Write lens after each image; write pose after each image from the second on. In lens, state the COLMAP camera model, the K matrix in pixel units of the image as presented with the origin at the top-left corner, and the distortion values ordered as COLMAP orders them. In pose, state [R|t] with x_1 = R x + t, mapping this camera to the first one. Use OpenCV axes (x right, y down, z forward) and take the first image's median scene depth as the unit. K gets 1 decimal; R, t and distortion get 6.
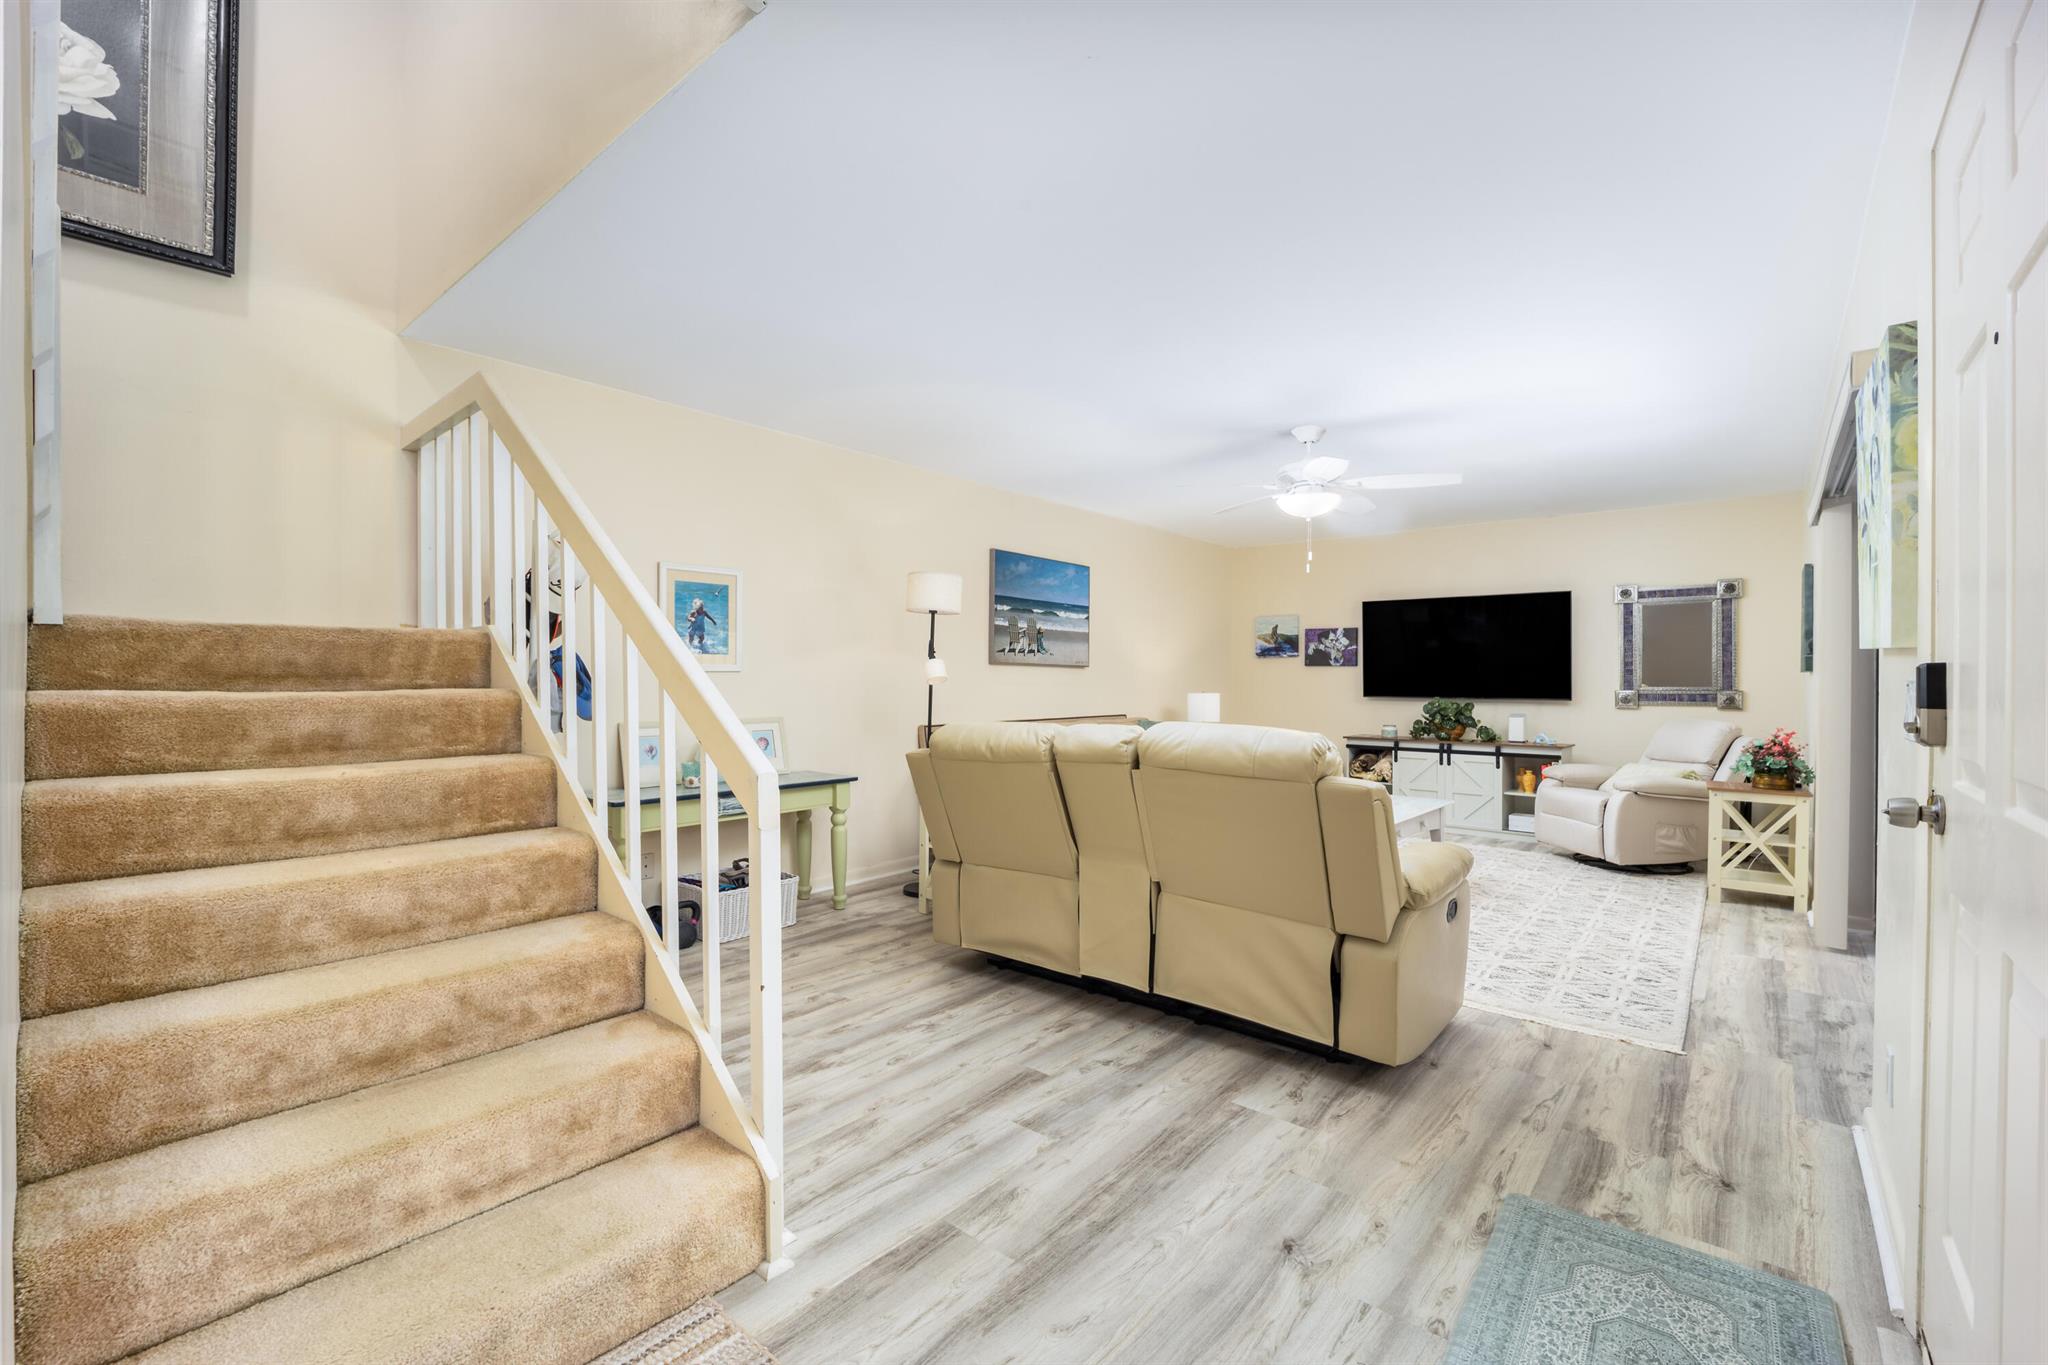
lens RADIAL K [[820.3, 0, 1001.6], [0, 820.3, 687.2], [0, 0, 1]] dist [0.029411, -0.011201]
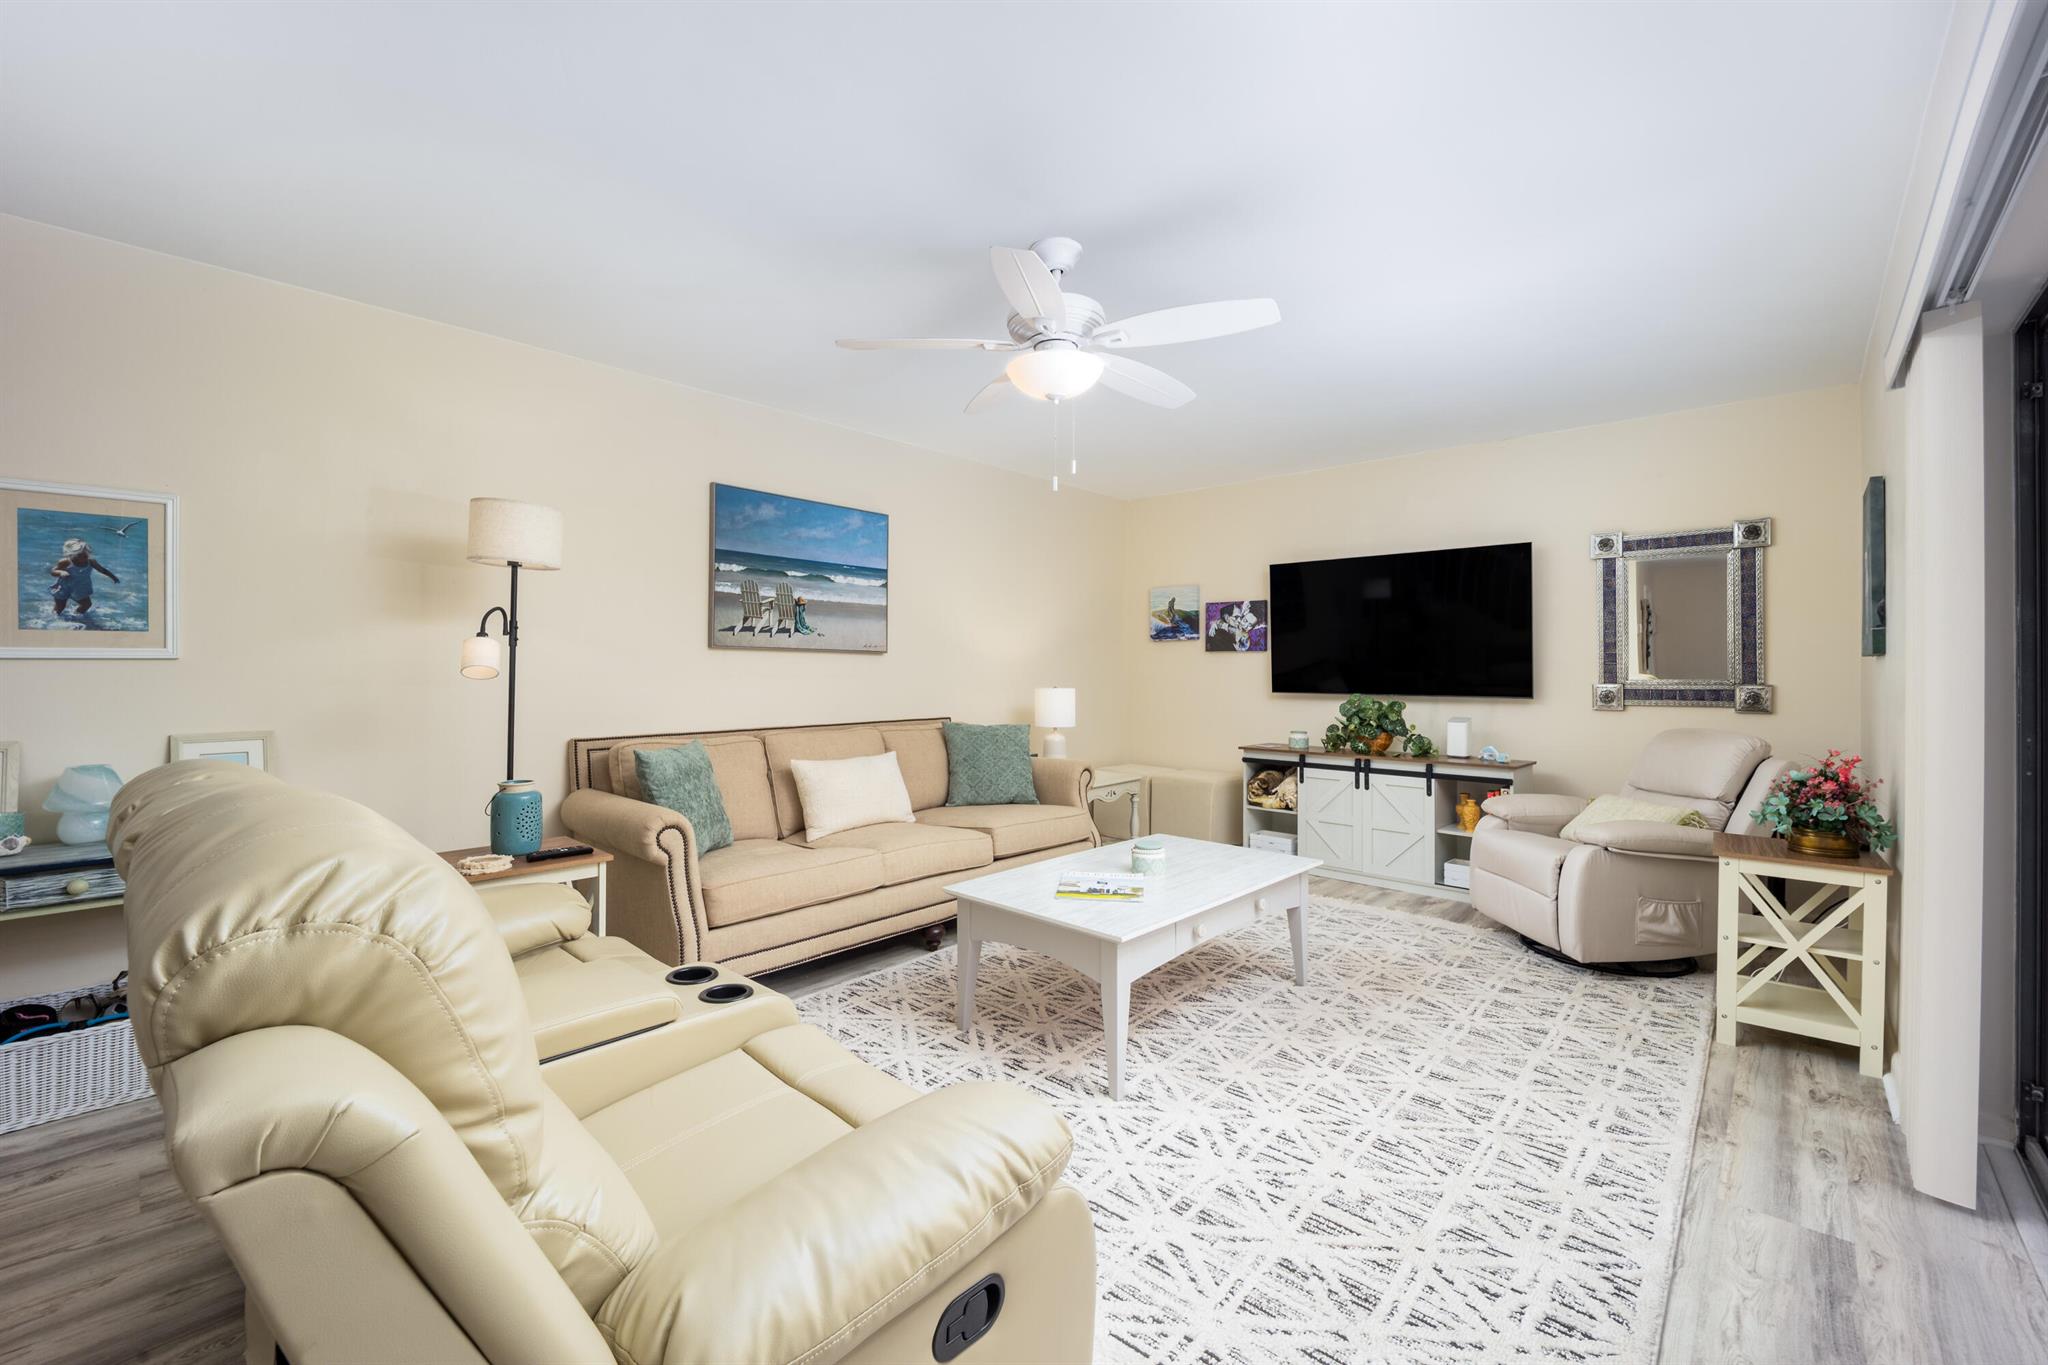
lens RADIAL K [[846.6, 0, 1020.3], [0, 846.6, 676.1], [0, 0, 1]] dist [0.011307, -0.007020]
pose [[0.999994, -0.002206, 0.002561, 0.249797], [0.002211, 0.999996, -0.001903, -0.002499], [-0.002556, 0.001908, 0.999995, 0.280640]]
